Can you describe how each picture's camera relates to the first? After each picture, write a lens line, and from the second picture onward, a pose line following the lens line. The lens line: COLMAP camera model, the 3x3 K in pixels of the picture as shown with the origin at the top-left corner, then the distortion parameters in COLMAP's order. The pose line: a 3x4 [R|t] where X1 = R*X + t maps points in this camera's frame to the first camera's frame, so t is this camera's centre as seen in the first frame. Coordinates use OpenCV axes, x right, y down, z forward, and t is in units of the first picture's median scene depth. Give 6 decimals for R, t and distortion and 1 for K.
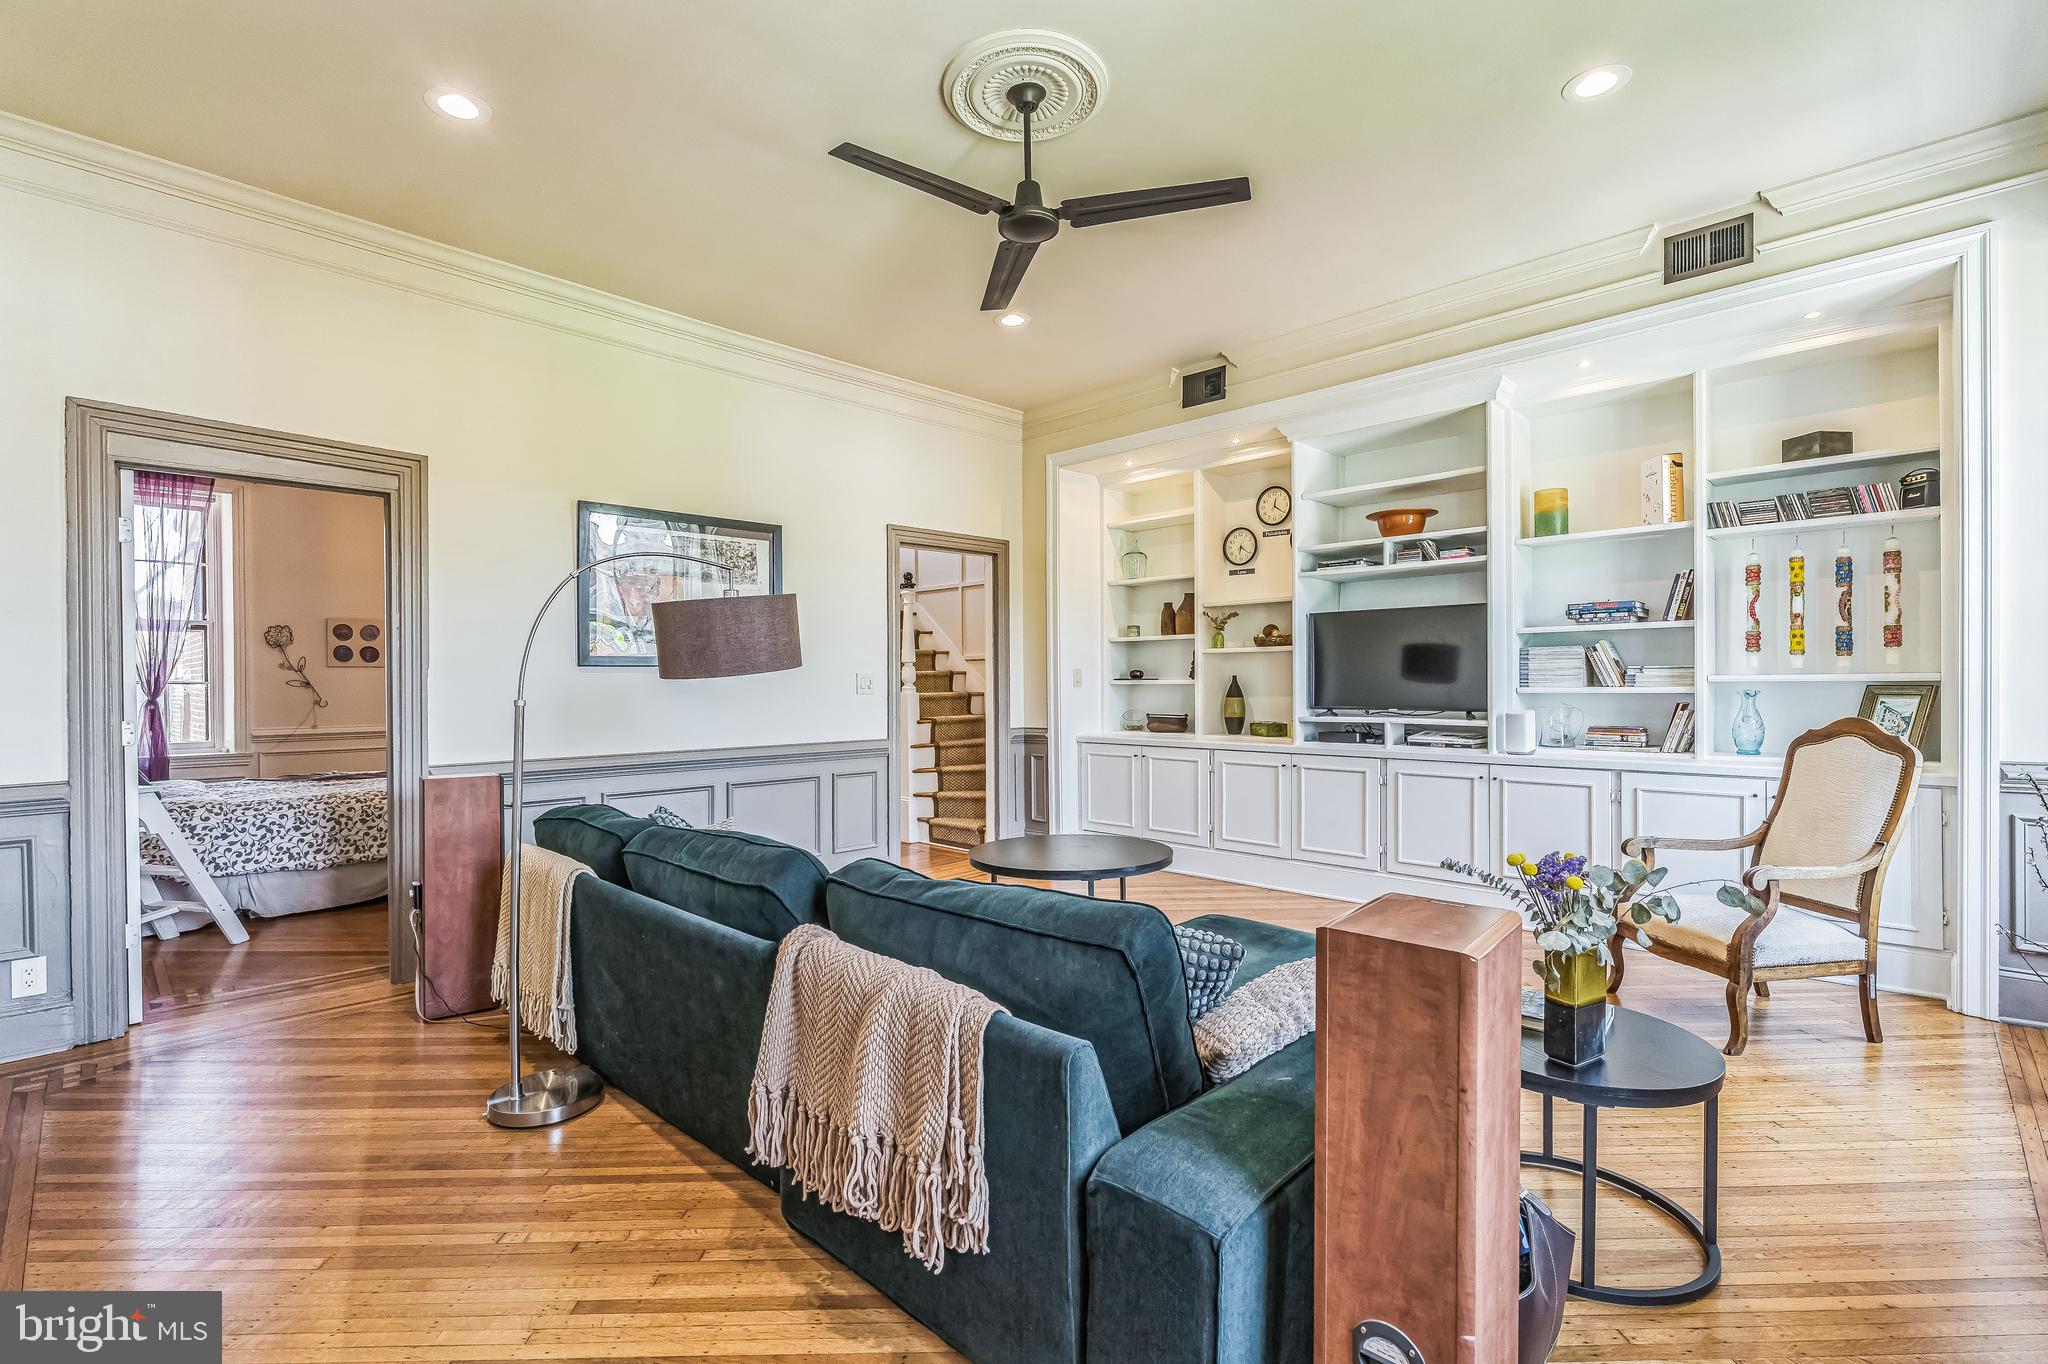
lens RADIAL K [[913.4, 0, 1014.9], [0, 913.4, 691.9], [0, 0, 1]] dist [-0.001204, -0.000081]
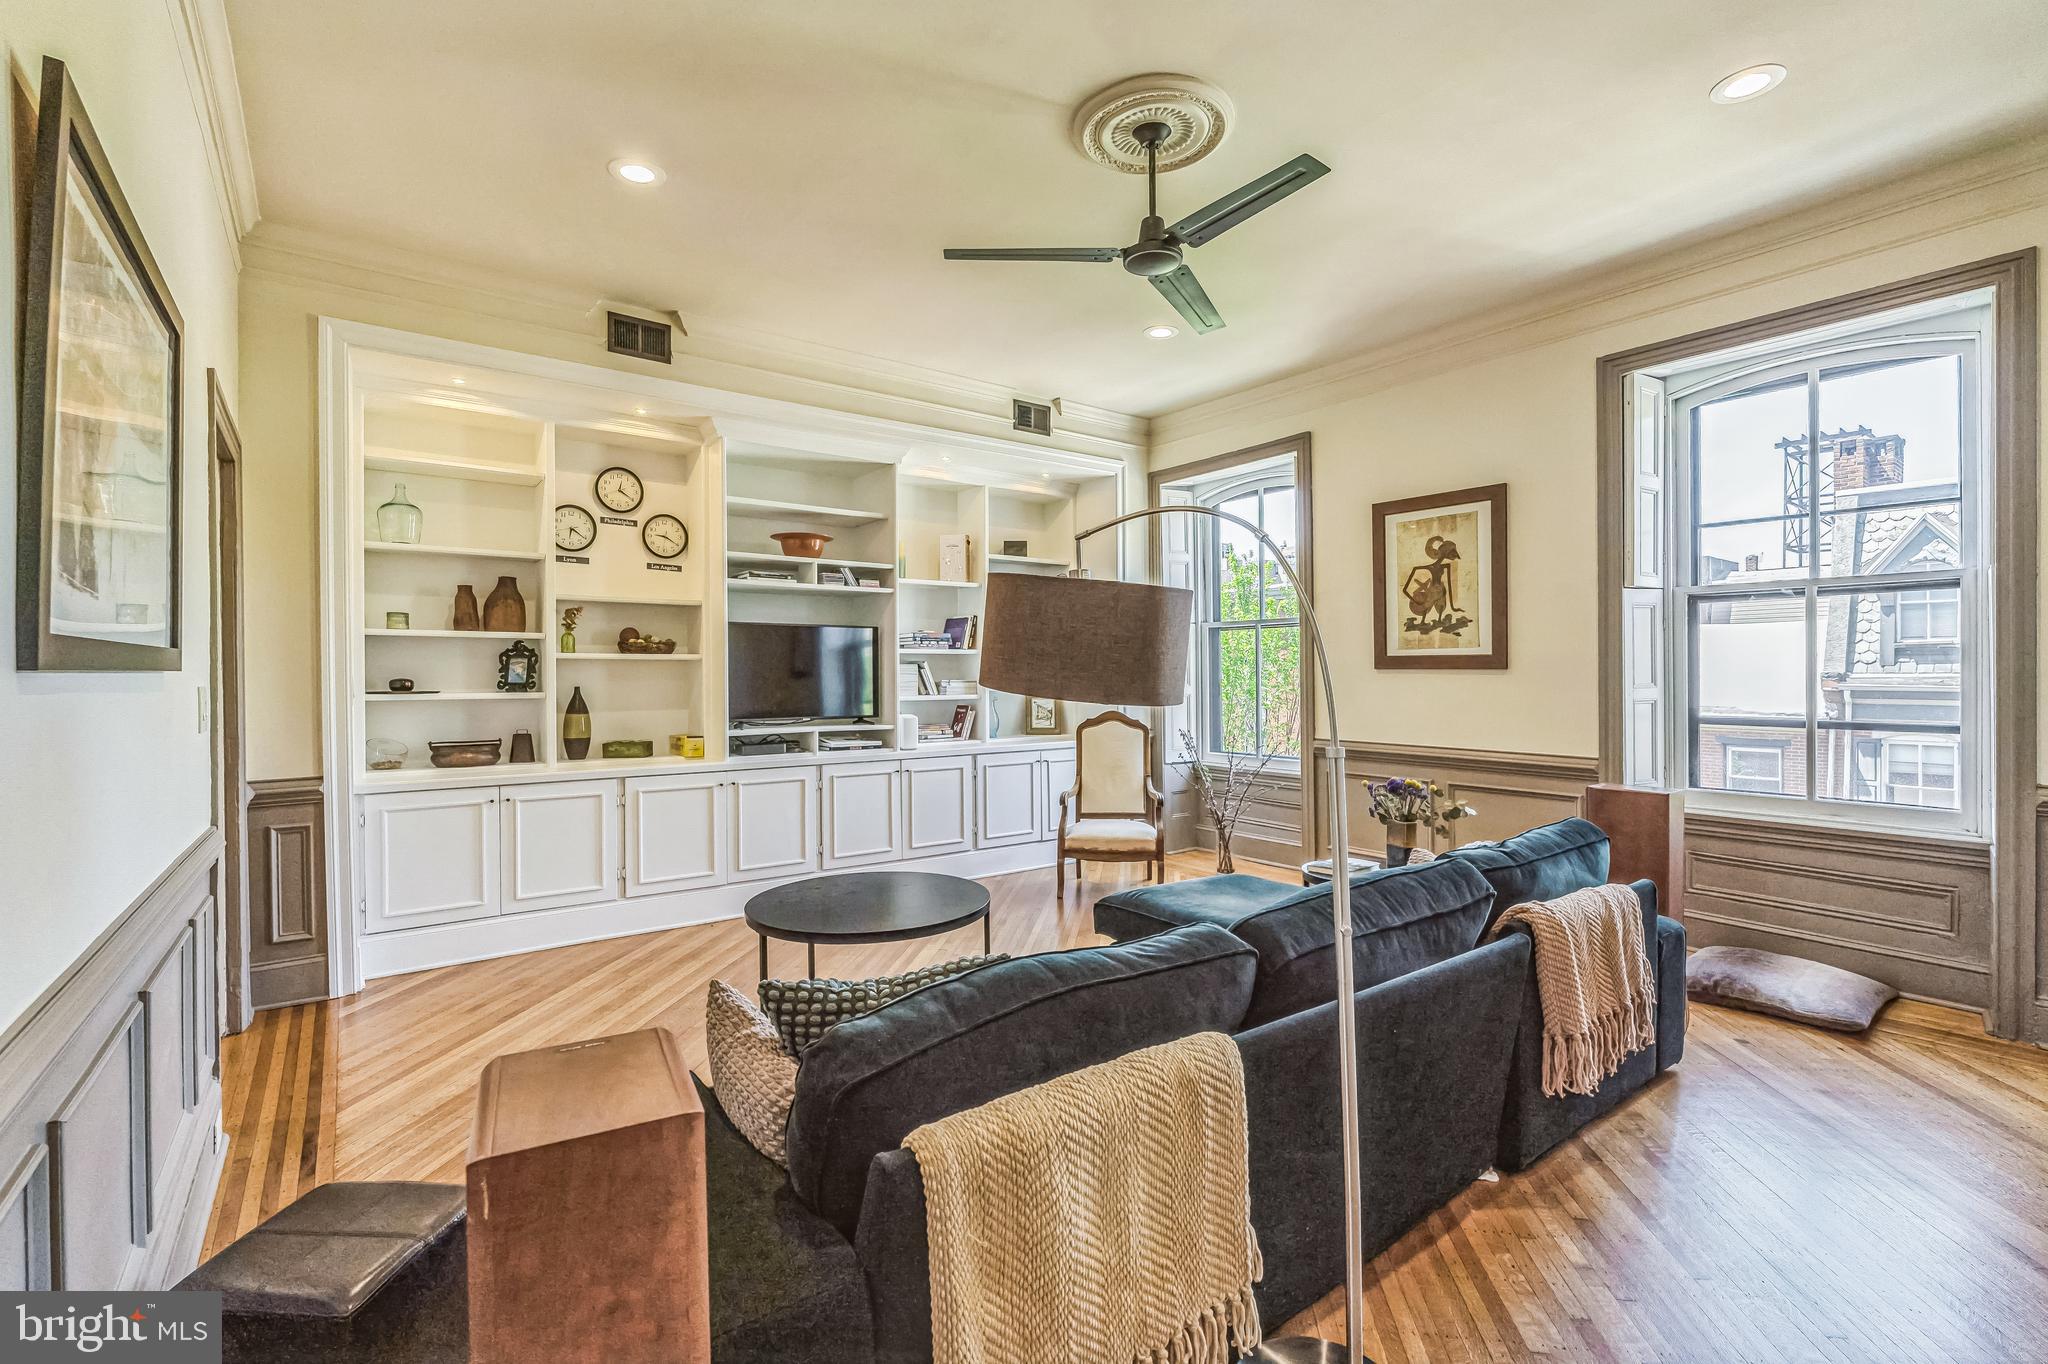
lens RADIAL K [[913.4, 0, 1014.9], [0, 913.4, 691.9], [0, 0, 1]] dist [-0.001204, -0.000081]
pose [[0.152596, -0.003559, 0.988282, -0.611573], [0.017547, 0.999846, 0.000891, -0.009072], [-0.988133, 0.017205, 0.152635, 0.601828]]
